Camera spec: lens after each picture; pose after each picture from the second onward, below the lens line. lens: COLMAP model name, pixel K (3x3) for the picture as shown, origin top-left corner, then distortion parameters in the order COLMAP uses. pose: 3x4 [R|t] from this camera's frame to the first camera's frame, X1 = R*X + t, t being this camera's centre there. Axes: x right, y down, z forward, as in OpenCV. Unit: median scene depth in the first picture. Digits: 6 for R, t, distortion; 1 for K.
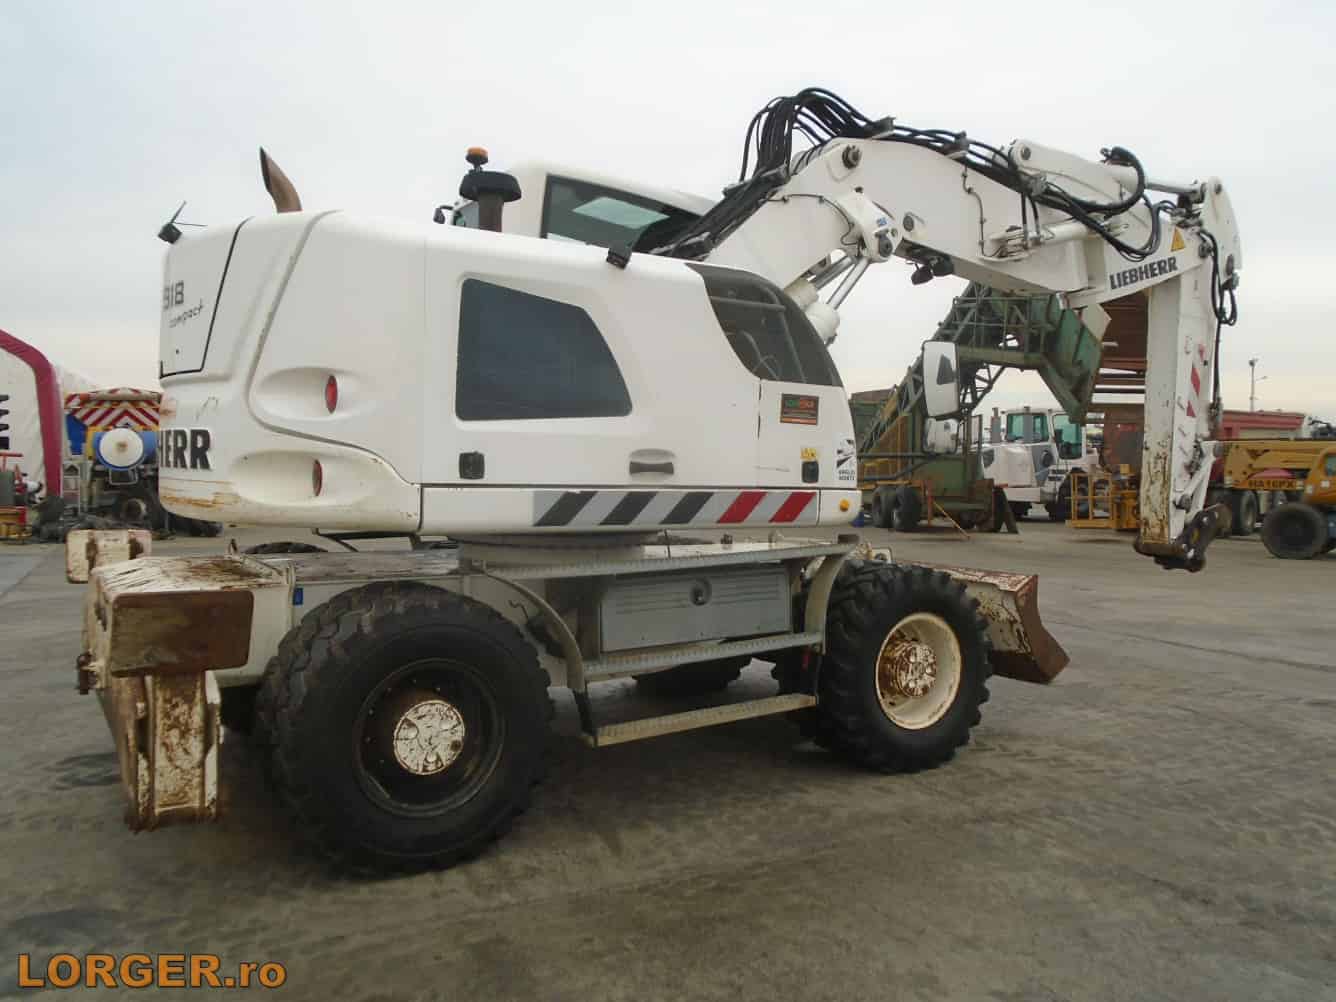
lens RADIAL K [[1015.4, 0, 666.3], [0, 1015.4, 505.4], [0, 0, 1]] dist [-0.006802, -0.001776]
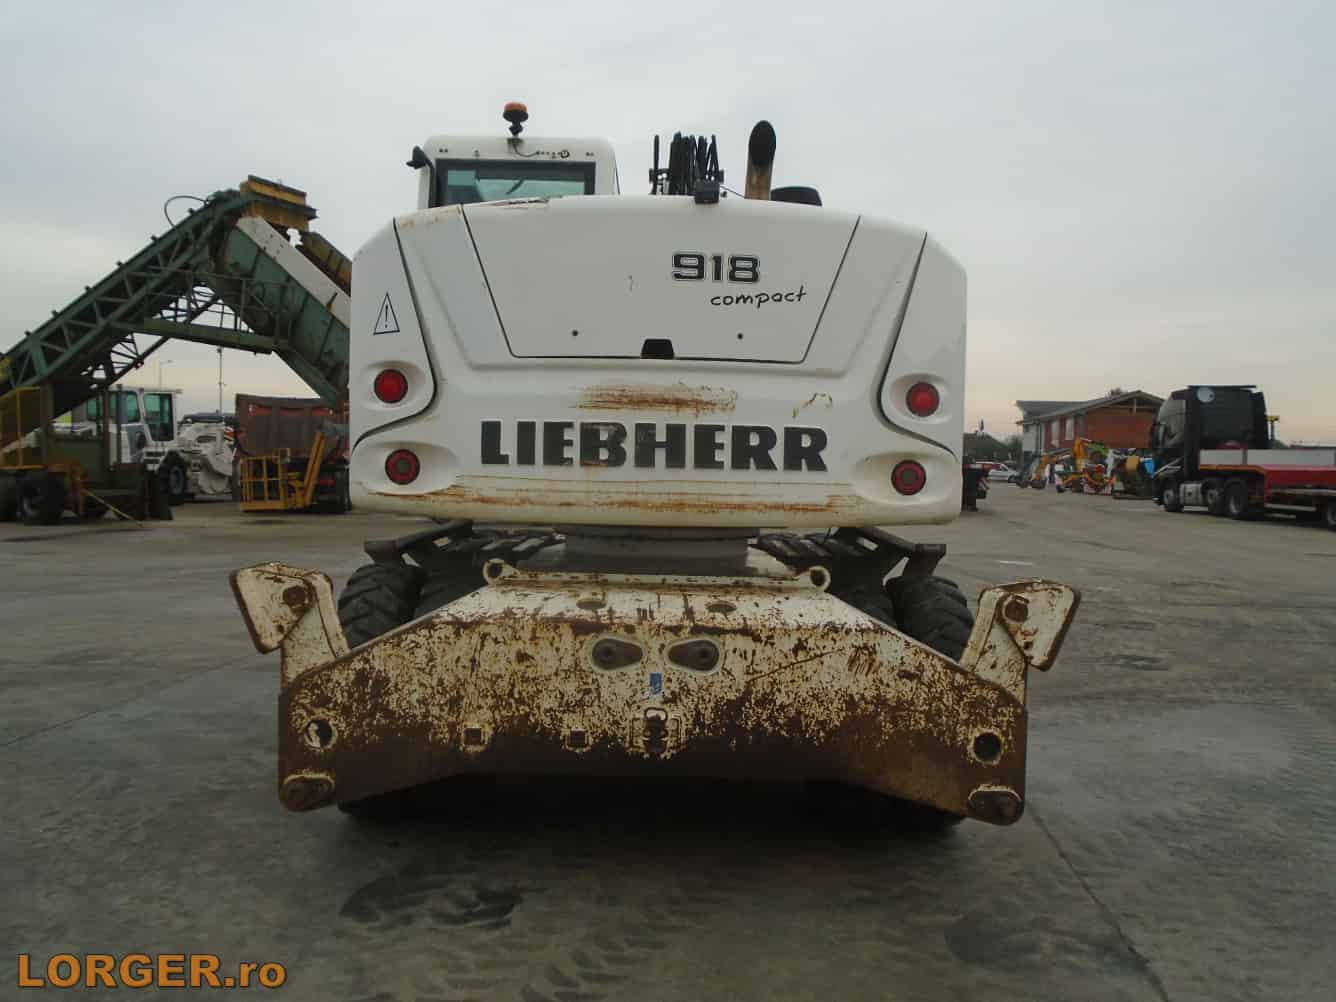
lens RADIAL K [[1015.4, 0, 666.3], [0, 1015.4, 505.4], [0, 0, 1]] dist [-0.006802, -0.001776]
pose [[0.540054, -0.043800, 0.840490, -0.635675], [0.026996, 0.999033, 0.034715, -0.019383], [-0.841198, 0.003942, 0.540714, 0.296153]]
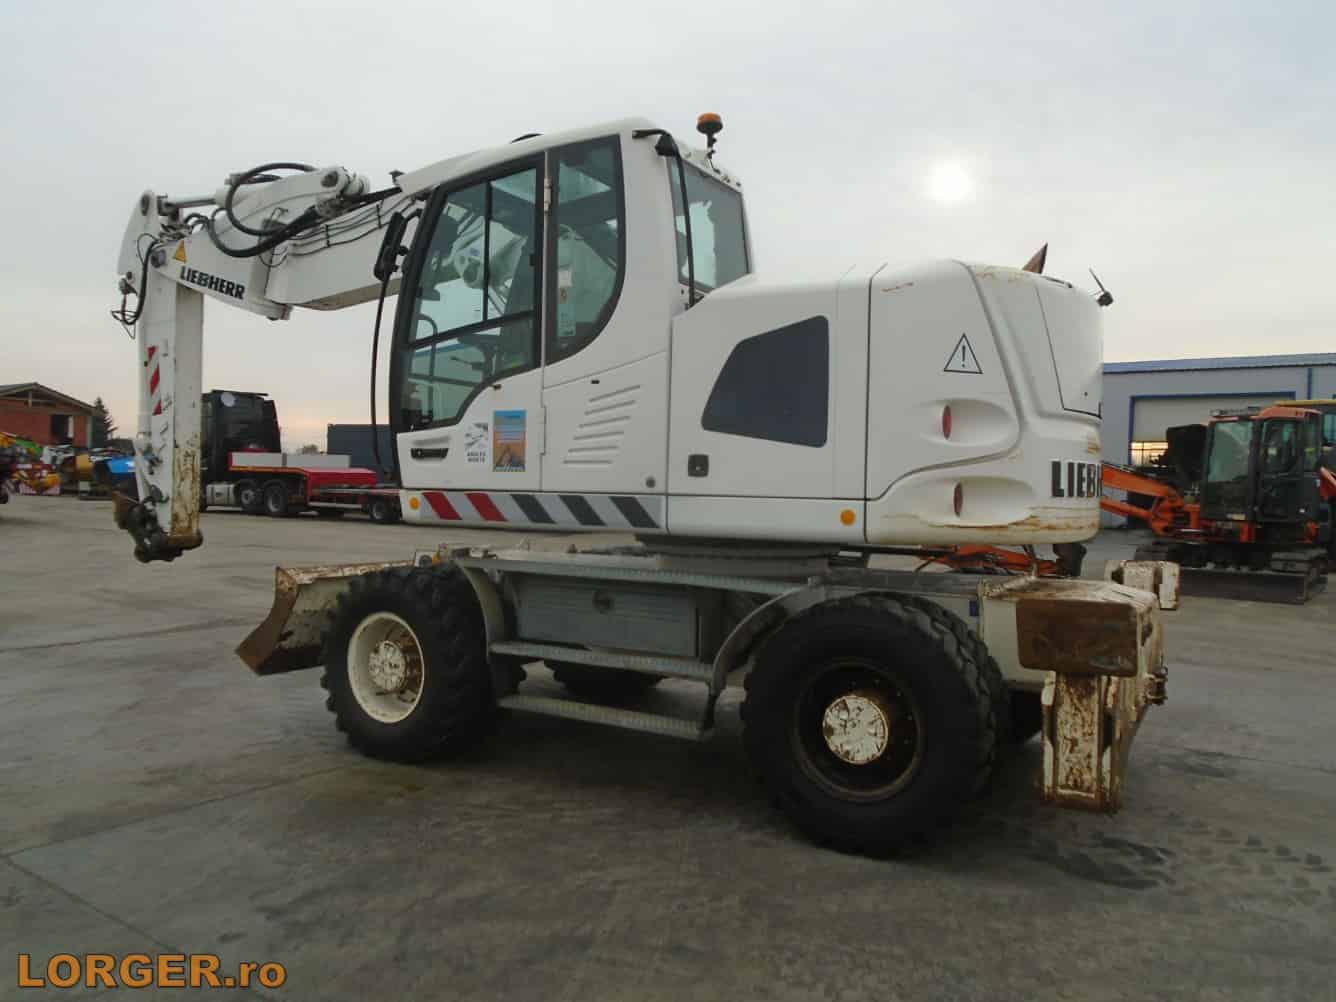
lens RADIAL K [[1015.4, 0, 666.3], [0, 1015.4, 505.4], [0, 0, 1]] dist [-0.006802, -0.001776]
pose [[-0.449615, -0.047816, 0.891942, -0.684602], [0.006927, 0.998349, 0.057012, -0.051865], [-0.893196, 0.031812, -0.448541, 1.030814]]
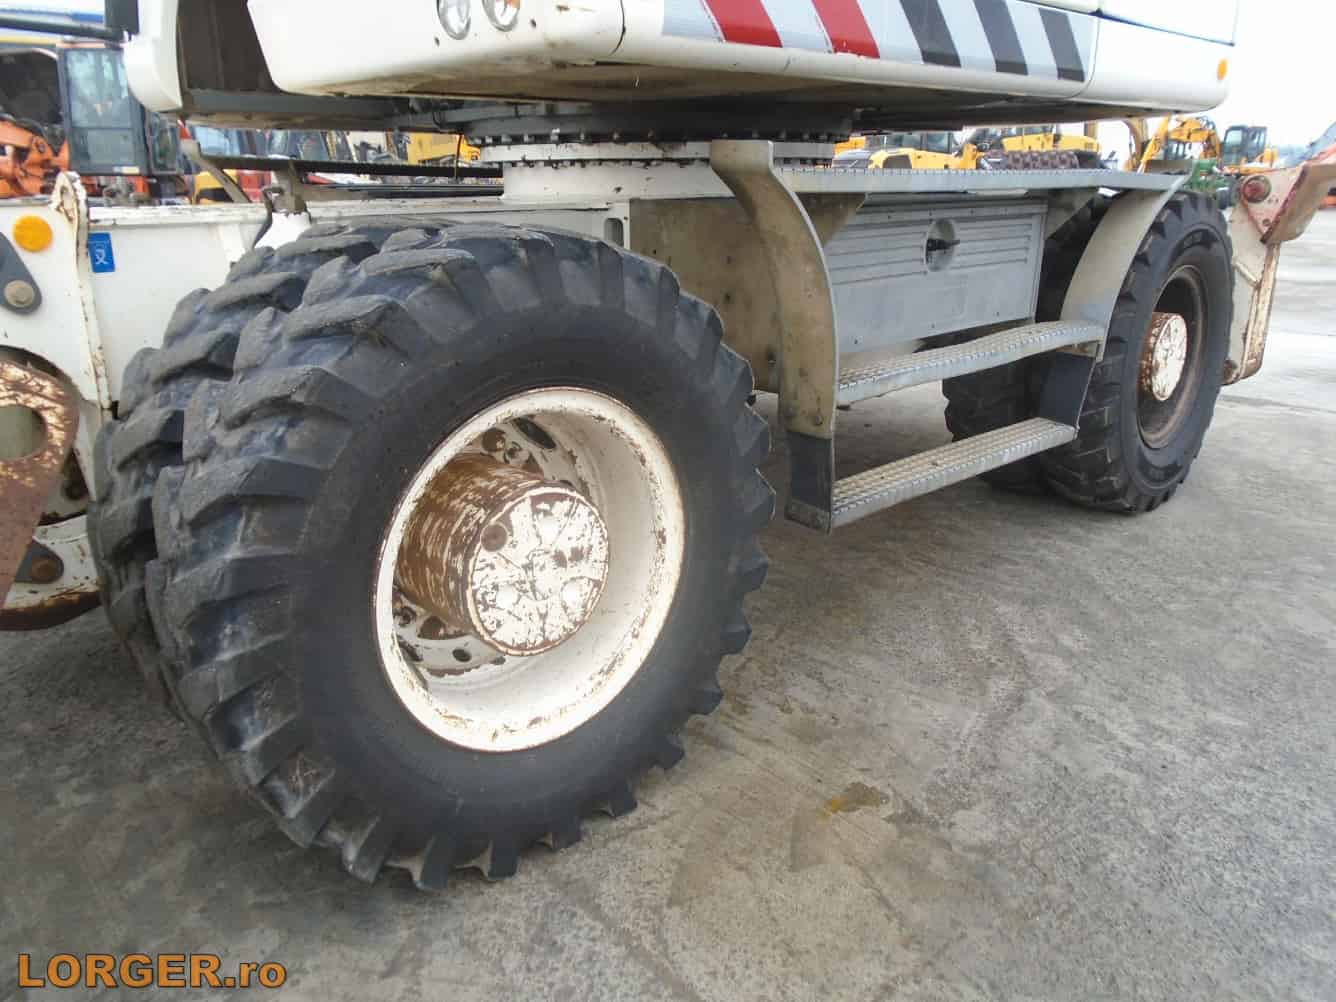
lens RADIAL K [[1032.4, 0, 662.6], [0, 1032.4, 497.7], [0, 0, 1]] dist [-0.002035, -0.004268]
pose [[-0.982430, 0.040032, -0.182287, -0.006965], [-0.023371, 0.942647, 0.332973, 0.009089], [0.185162, 0.331383, -0.925149, 1.084099]]
